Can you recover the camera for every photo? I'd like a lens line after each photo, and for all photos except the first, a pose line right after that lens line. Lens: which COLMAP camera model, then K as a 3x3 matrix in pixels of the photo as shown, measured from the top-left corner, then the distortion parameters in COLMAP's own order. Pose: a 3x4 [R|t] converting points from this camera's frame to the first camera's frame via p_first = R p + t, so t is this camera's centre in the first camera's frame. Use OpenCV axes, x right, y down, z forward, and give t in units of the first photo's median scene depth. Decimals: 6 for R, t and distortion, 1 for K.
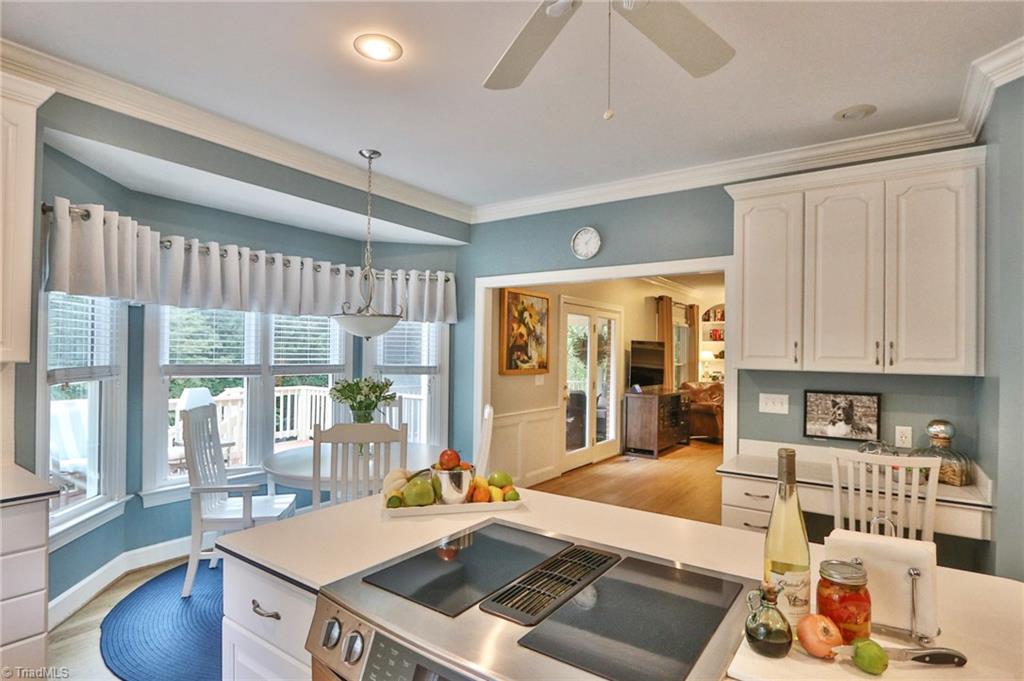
lens RADIAL K [[529.0, 0, 509.4], [0, 529.0, 344.1], [0, 0, 1]] dist [-0.015235, 0.001873]
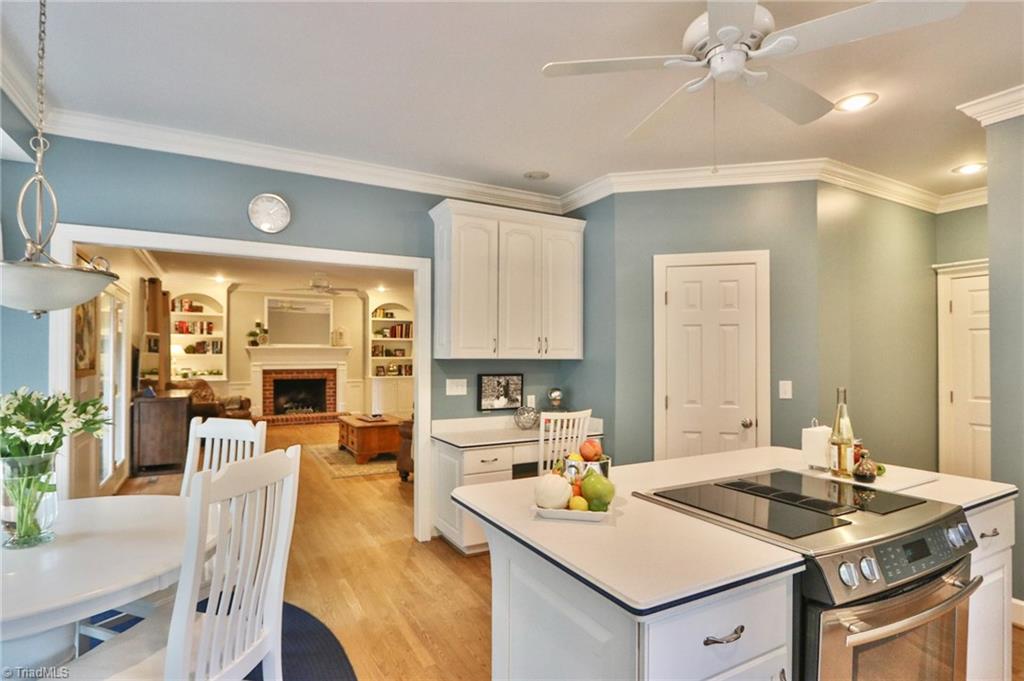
lens RADIAL K [[529.0, 0, 507.5], [0, 529.0, 343.9], [0, 0, 1]] dist [-0.015235, 0.001873]
pose [[0.436708, 0.006744, 0.899578, -0.590524], [-0.013636, 0.999907, -0.000877, 0.014302], [-0.899500, -0.011883, 0.436759, 0.400092]]
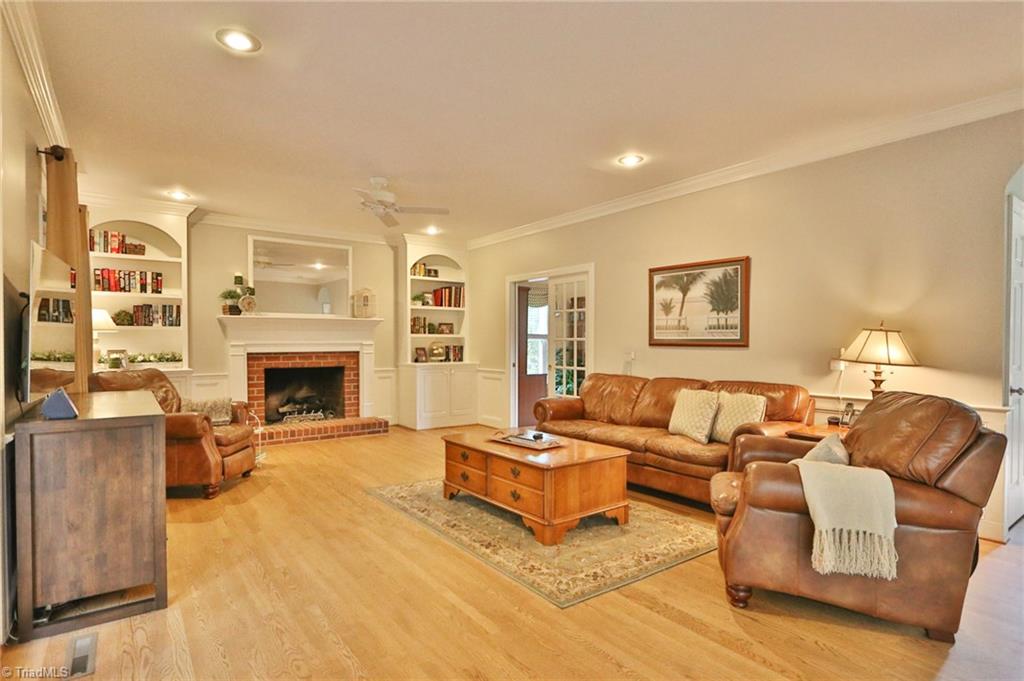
lens RADIAL K [[529.0, 0, 508.4], [0, 529.0, 344.2], [0, 0, 1]] dist [-0.015235, 0.001873]
pose [[0.311625, -0.016238, 0.950066, 0.084283], [-0.015513, 0.999634, 0.022174, 0.099017], [-0.950079, -0.021648, 0.311259, 1.622219]]
